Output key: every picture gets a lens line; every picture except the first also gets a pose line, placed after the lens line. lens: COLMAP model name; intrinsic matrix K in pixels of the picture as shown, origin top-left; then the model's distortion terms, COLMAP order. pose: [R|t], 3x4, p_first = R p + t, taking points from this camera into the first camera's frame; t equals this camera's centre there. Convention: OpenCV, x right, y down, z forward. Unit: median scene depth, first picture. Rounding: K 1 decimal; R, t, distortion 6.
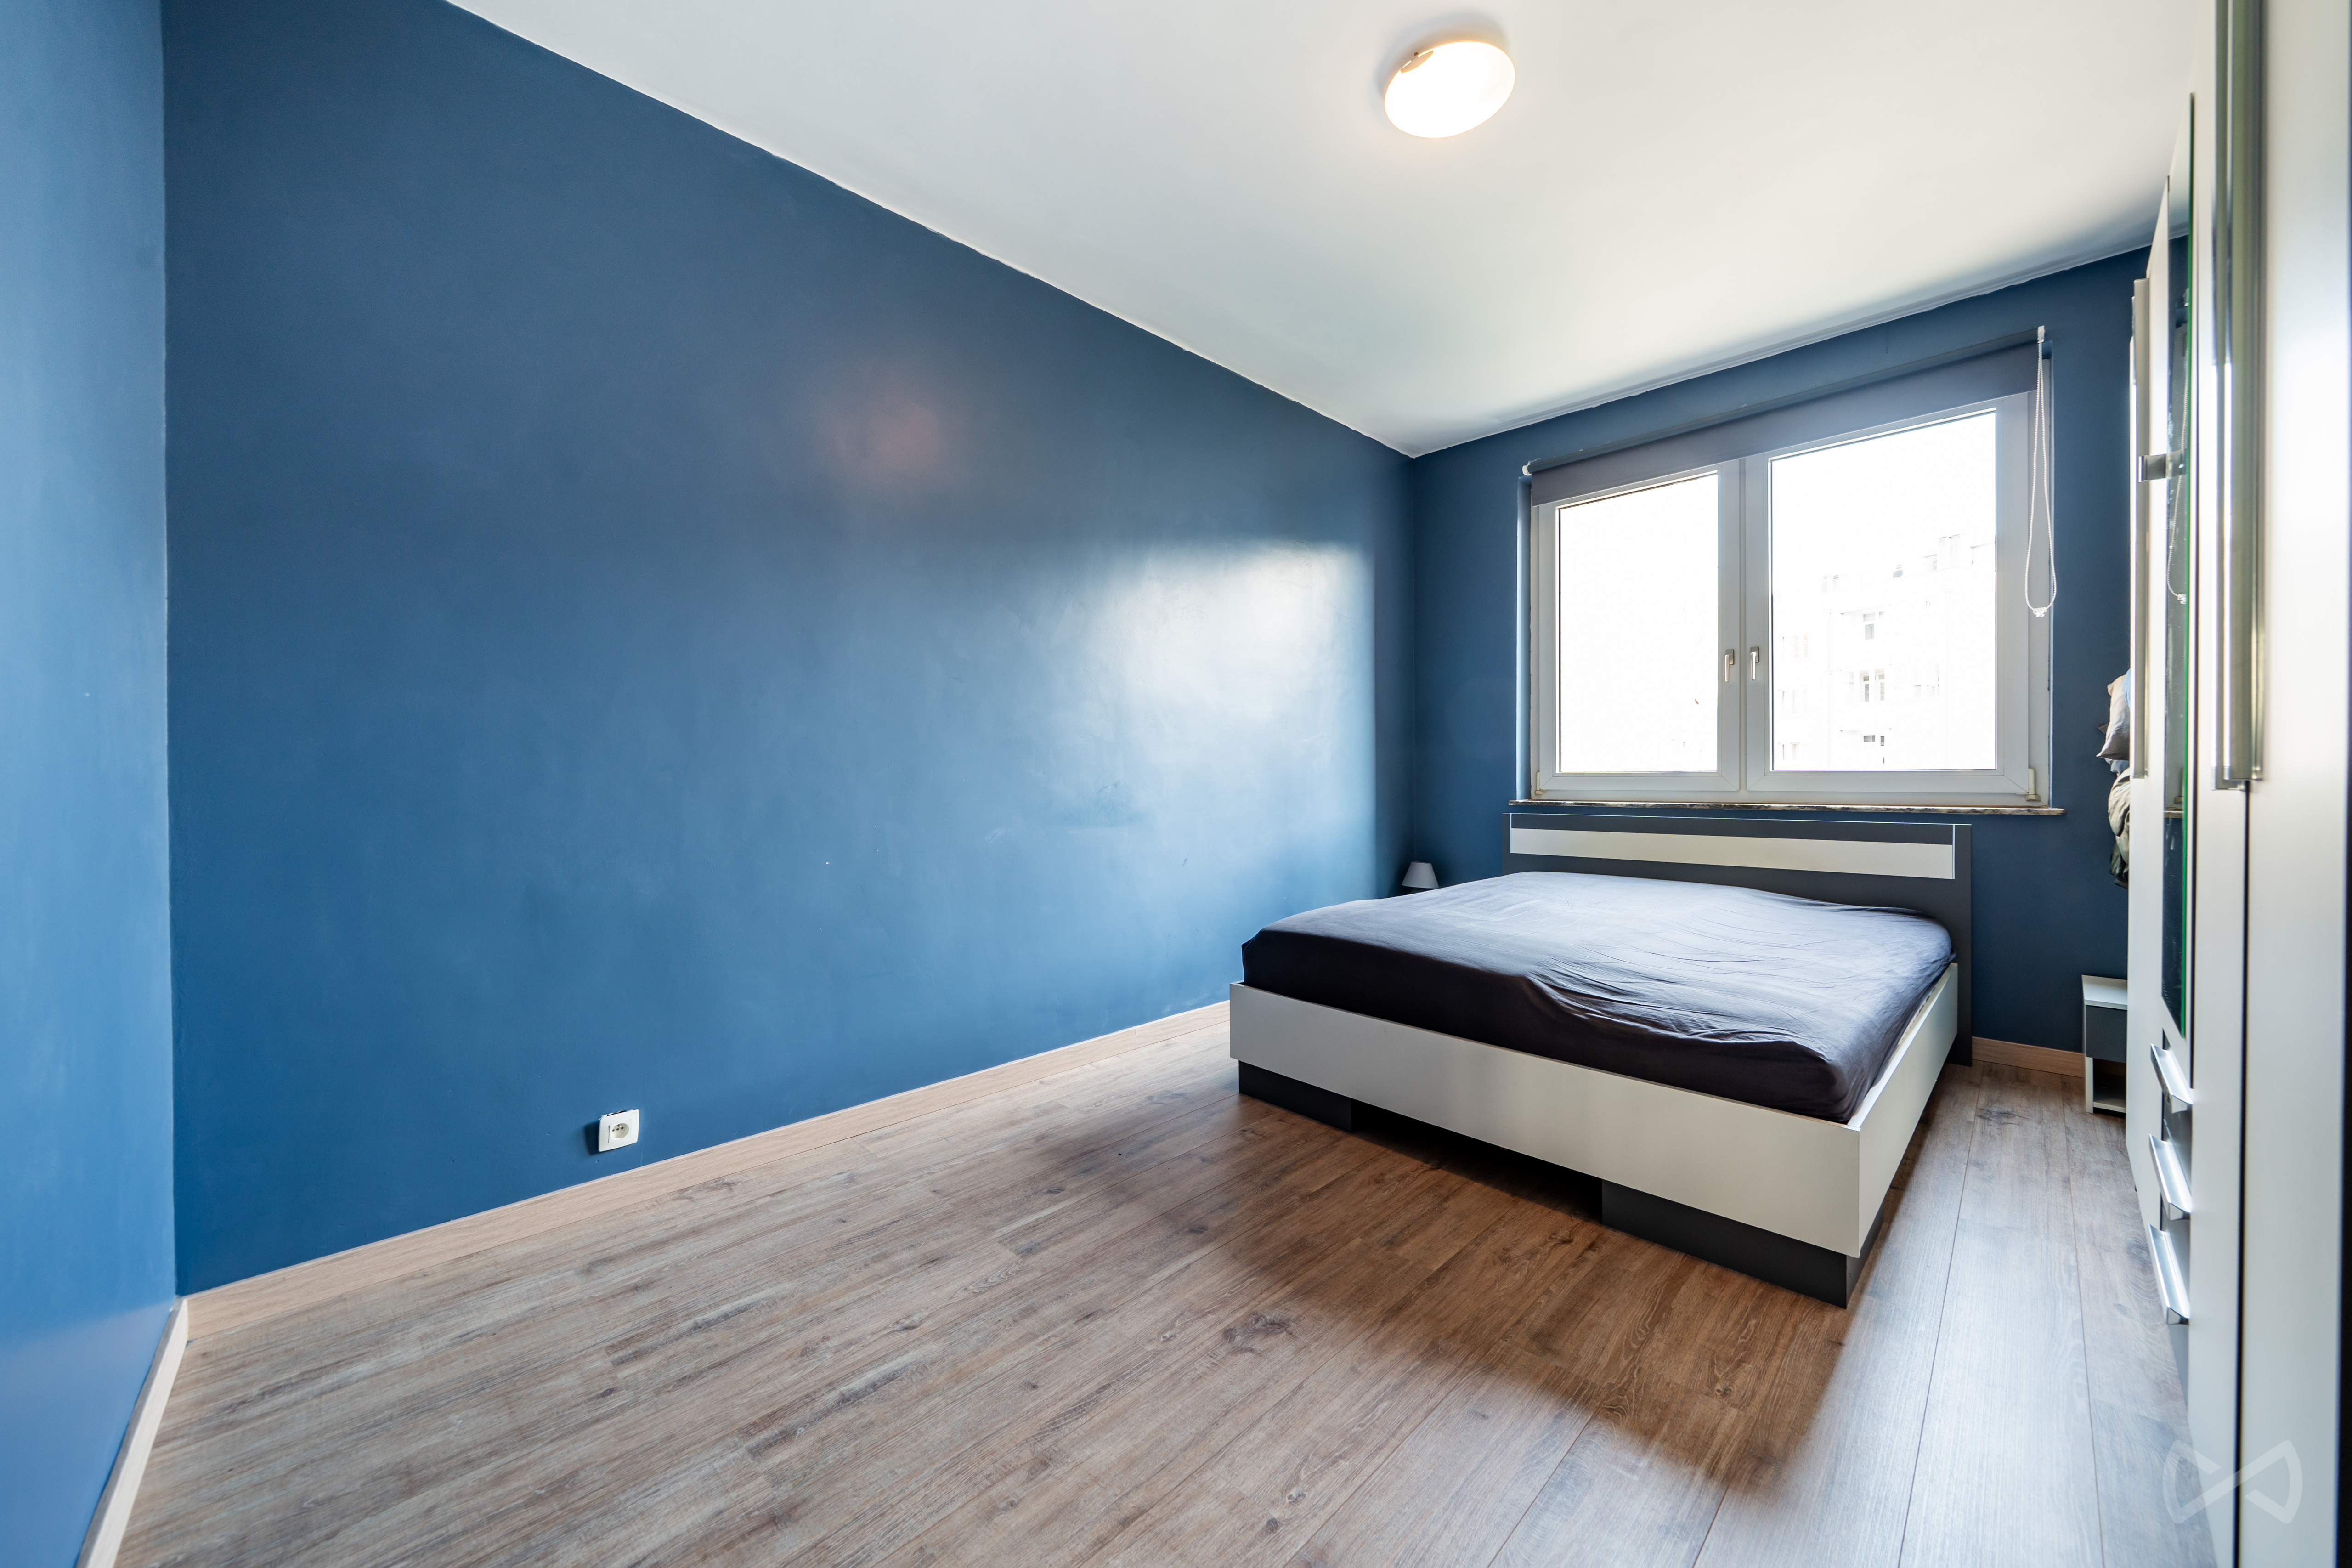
lens RADIAL K [[858.5, 0, 1176.0], [0, 858.5, 784.0], [0, 0, 1]] dist [-0.005548, 0.000180]
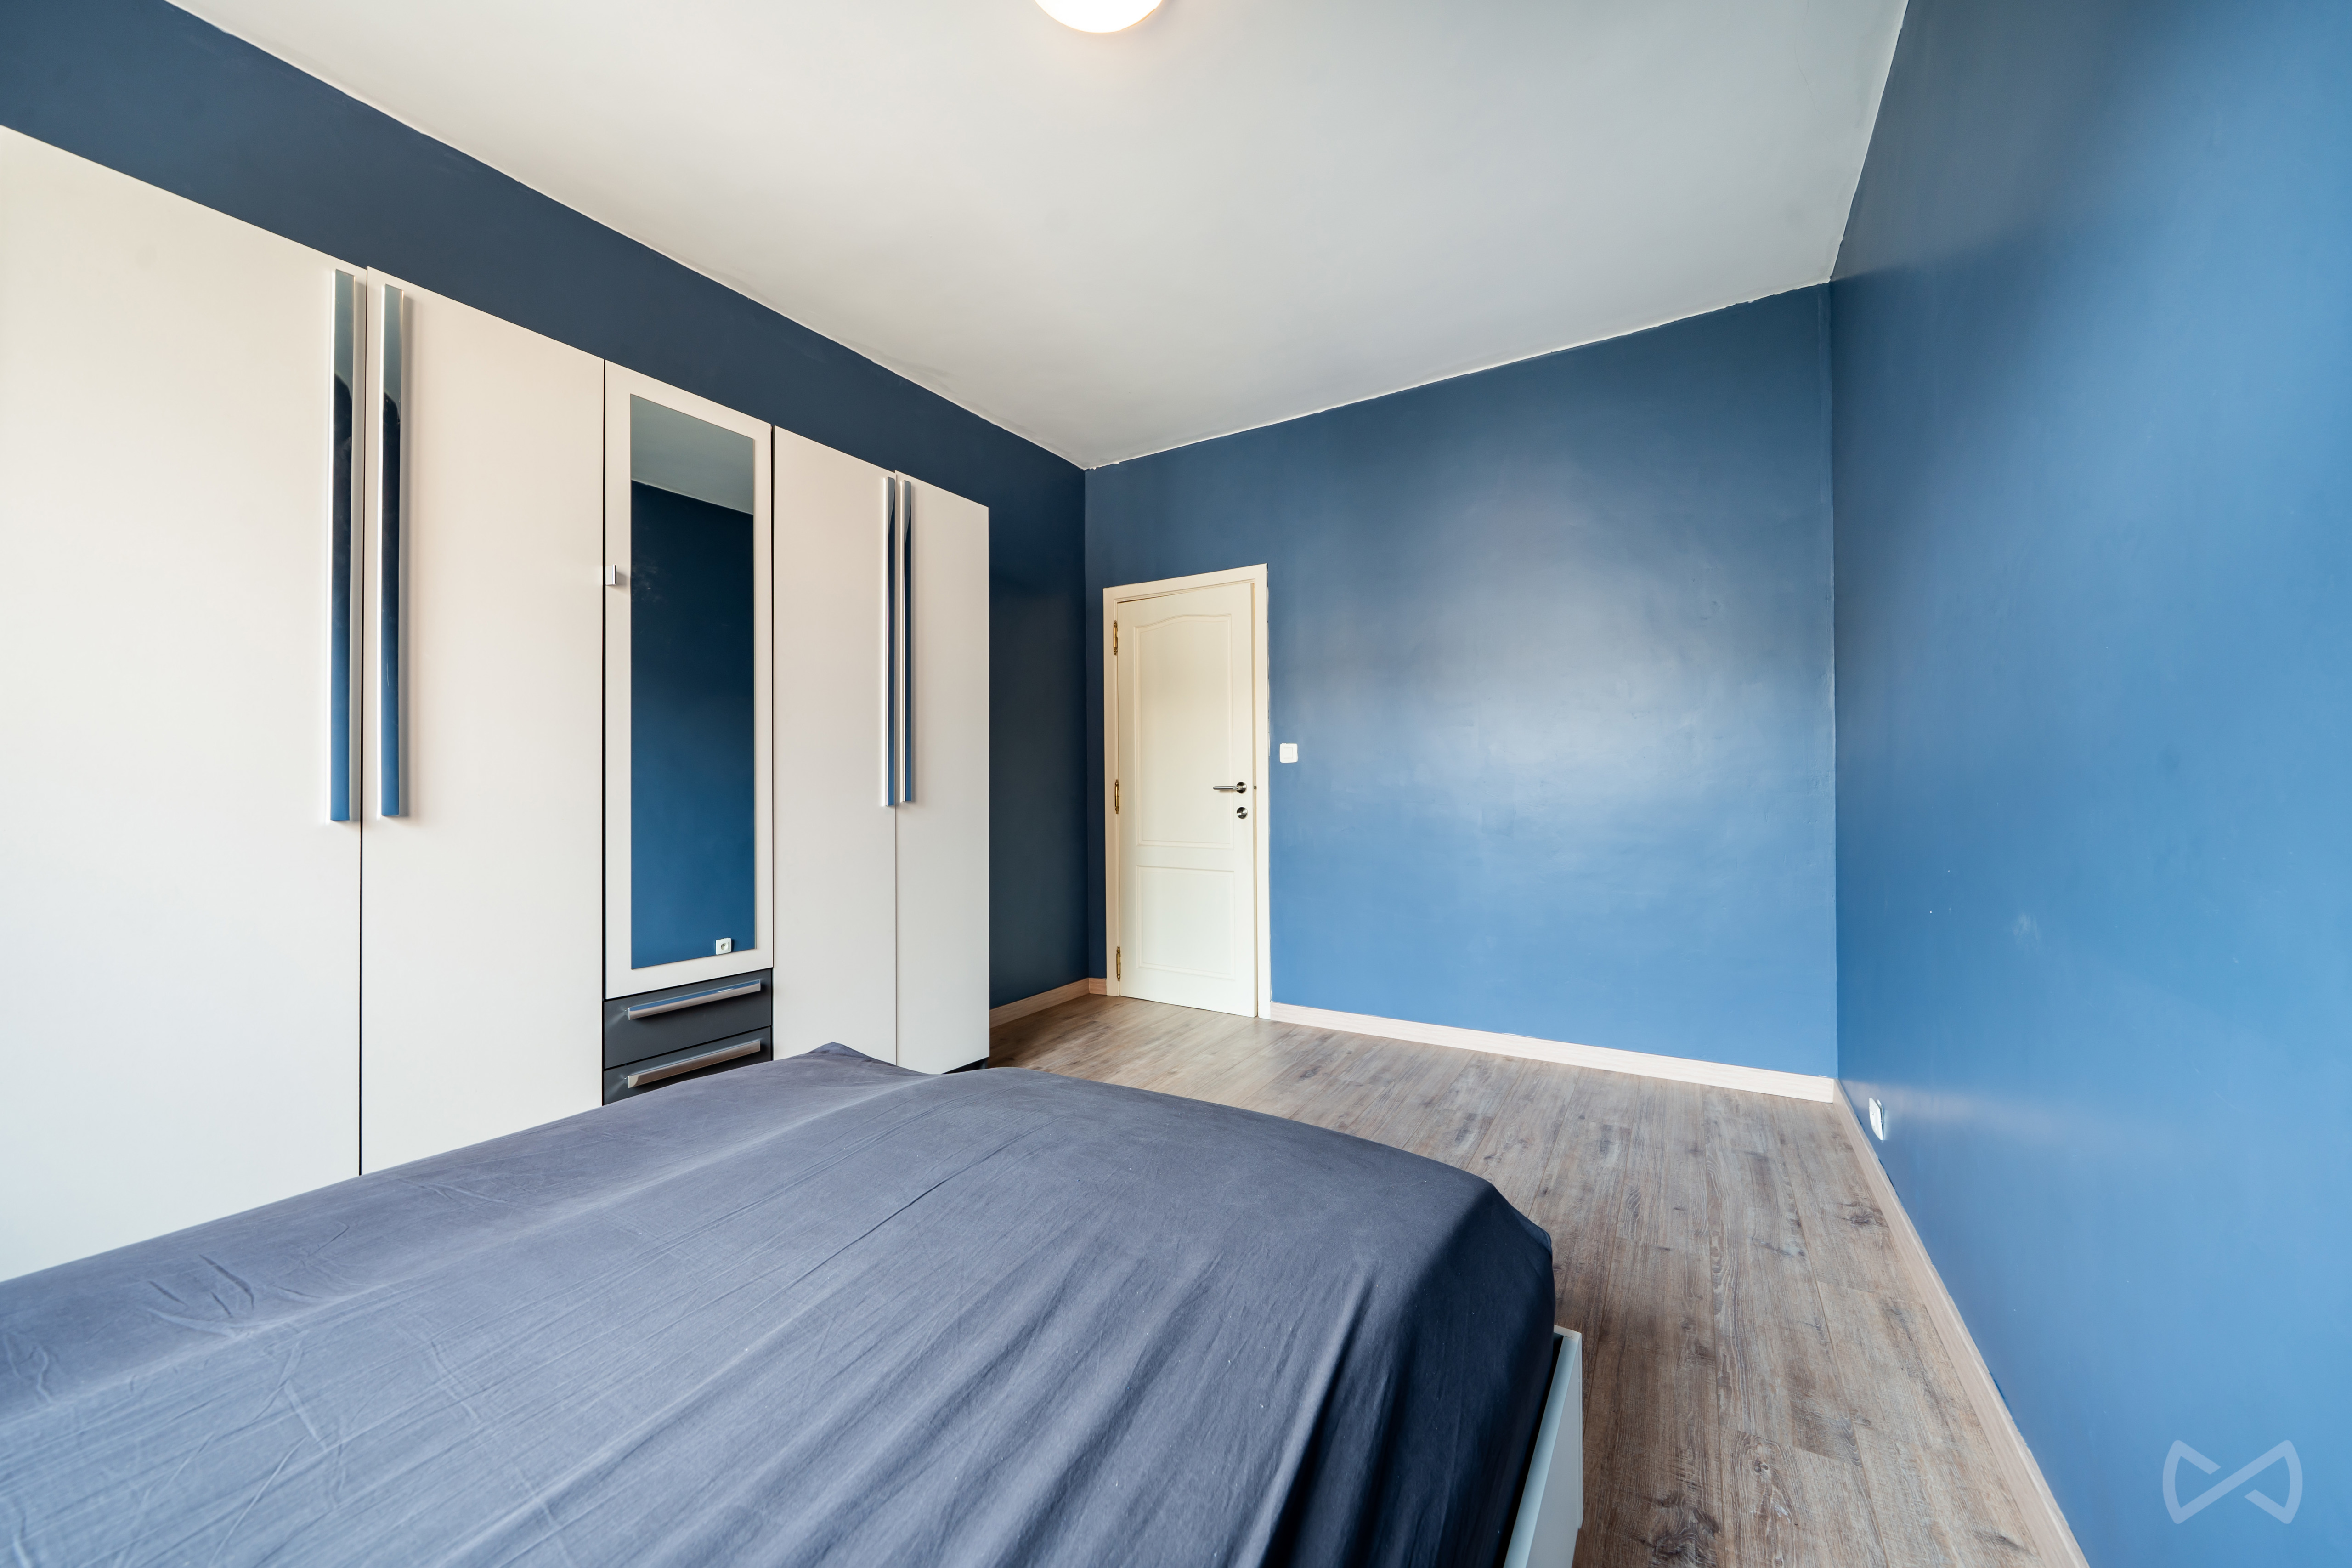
lens RADIAL K [[858.5, 0, 1176.0], [0, 858.5, 784.0], [0, 0, 1]] dist [-0.005548, 0.000180]
pose [[-0.968364, 0.015757, -0.249042, 0.377629], [0.013088, 0.999838, 0.012369, -0.033077], [0.249197, 0.008719, -0.968414, 1.487567]]
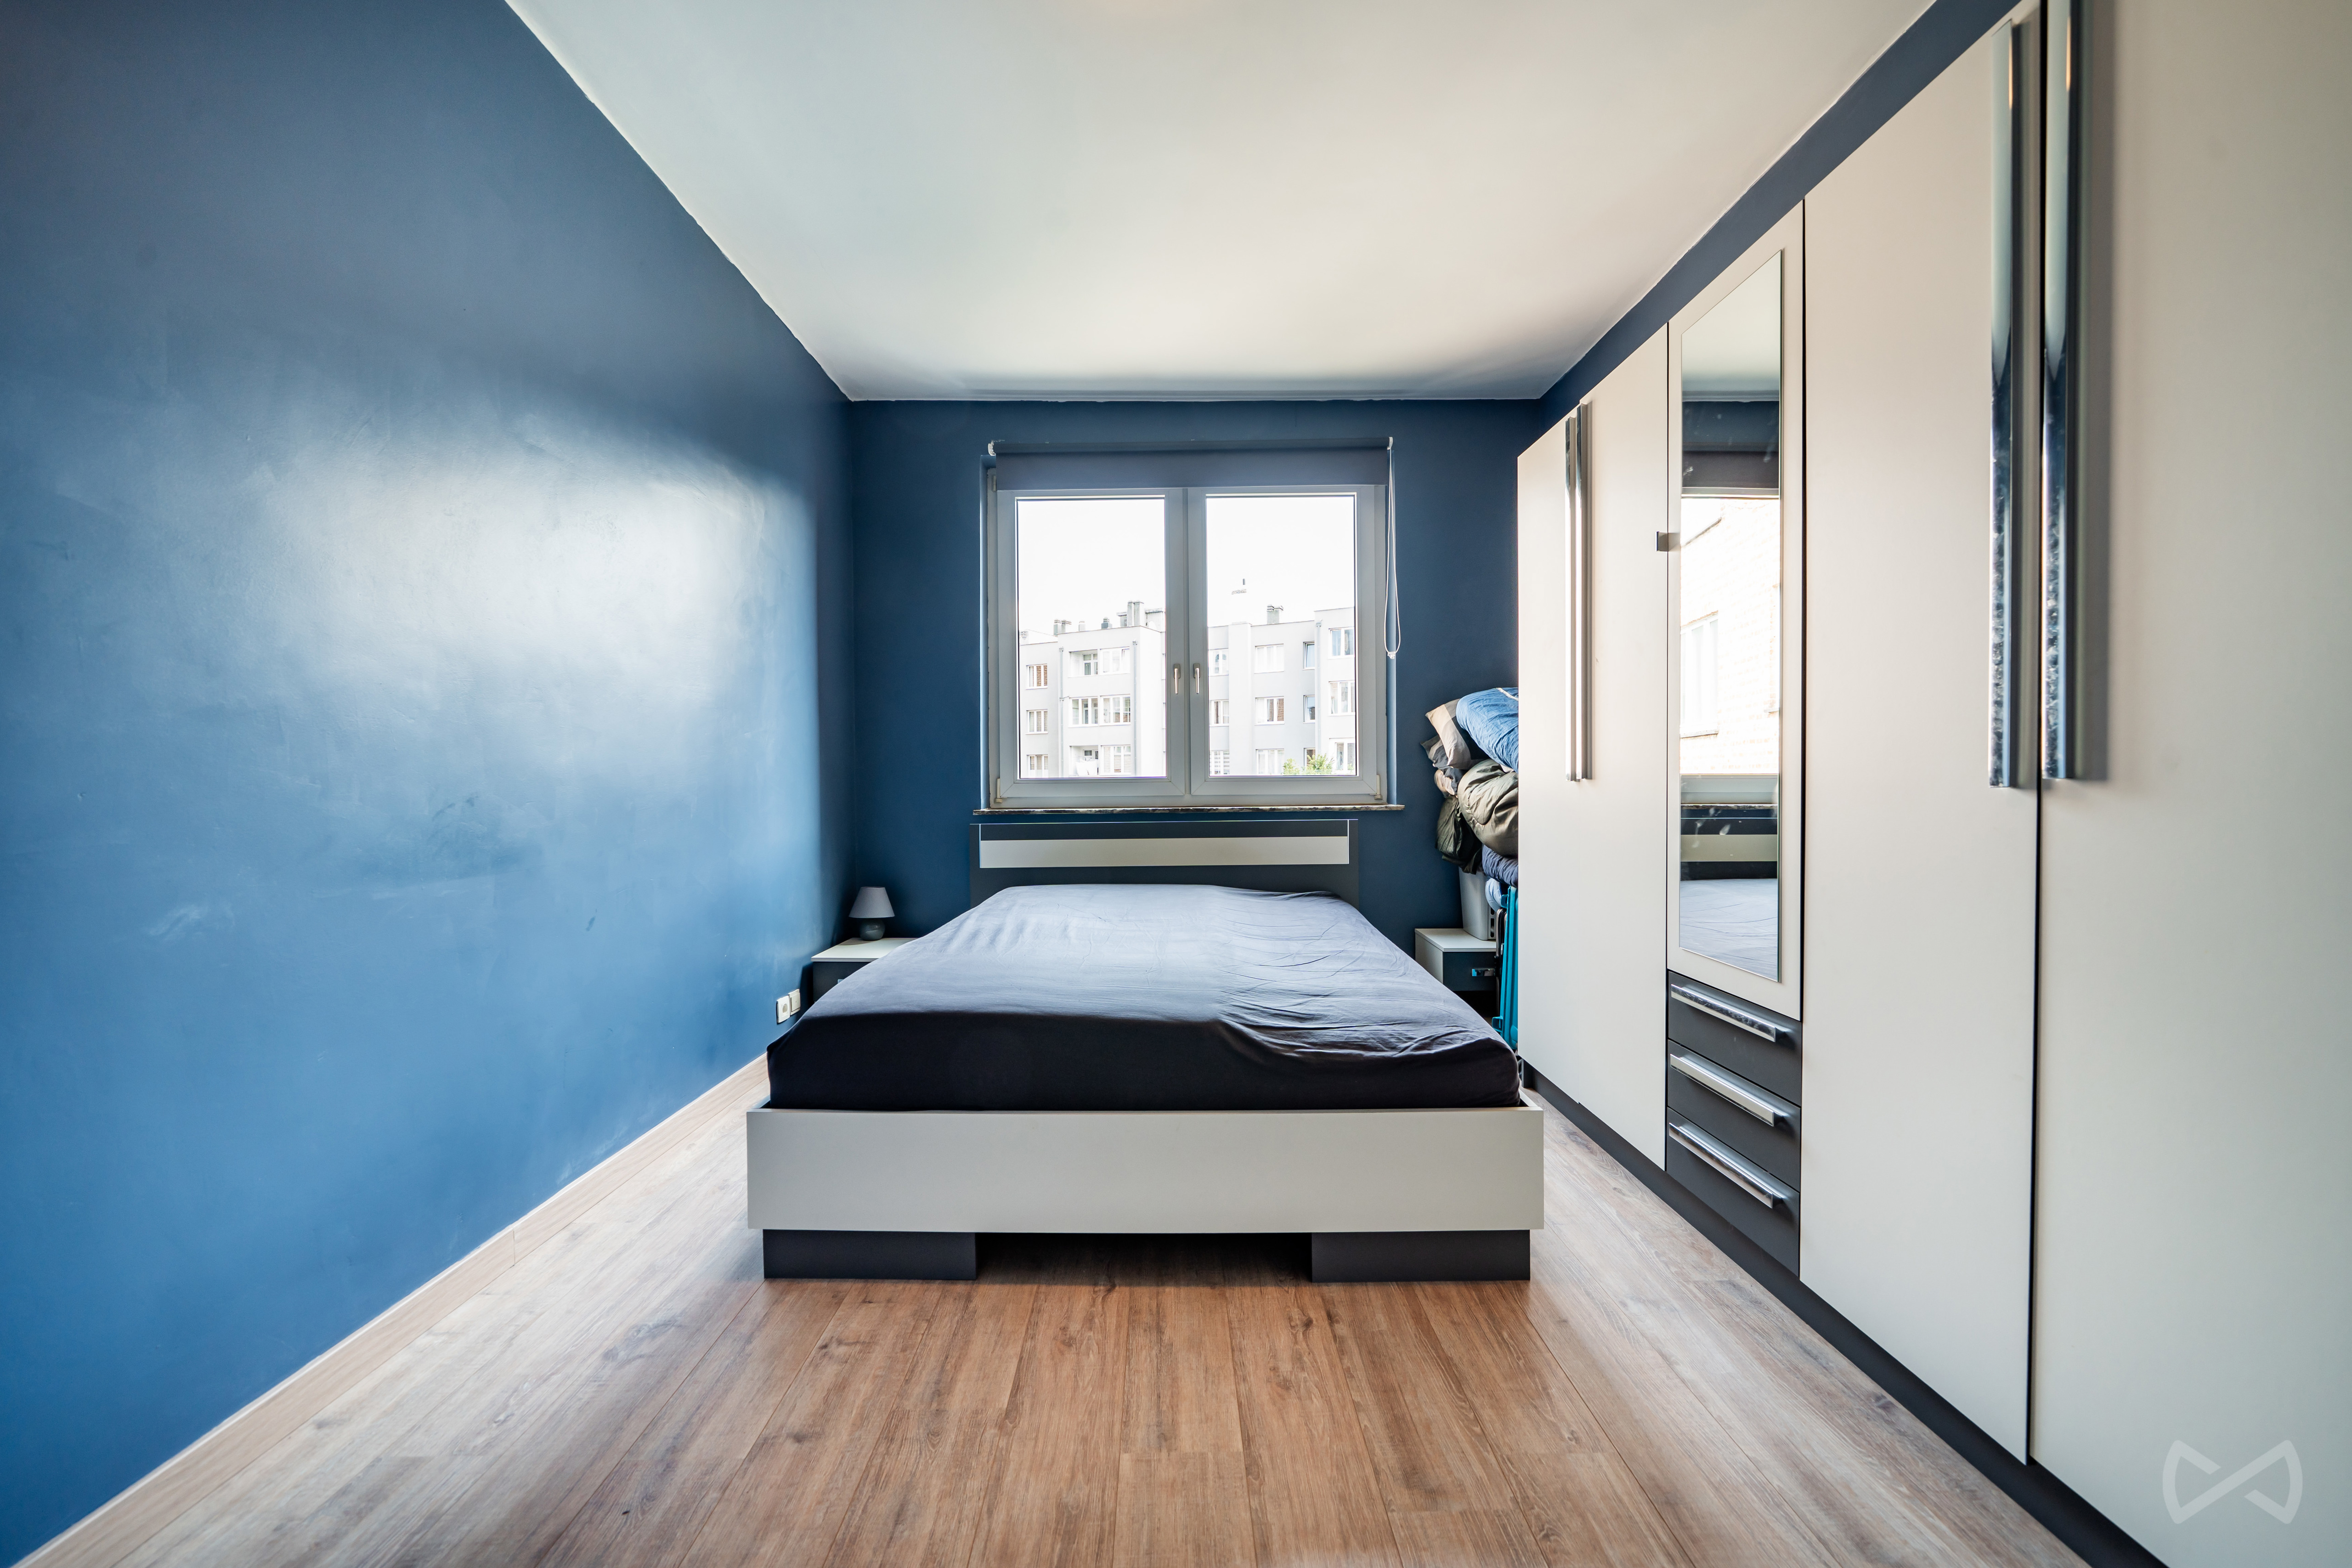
lens RADIAL K [[858.5, 0, 1176.0], [0, 858.5, 784.0], [0, 0, 1]] dist [-0.005548, 0.000180]
pose [[0.698296, -0.005697, 0.715787, -0.185951], [0.012486, 0.999913, -0.004223, -0.002797], [-0.715700, 0.011887, 0.698306, 0.368680]]
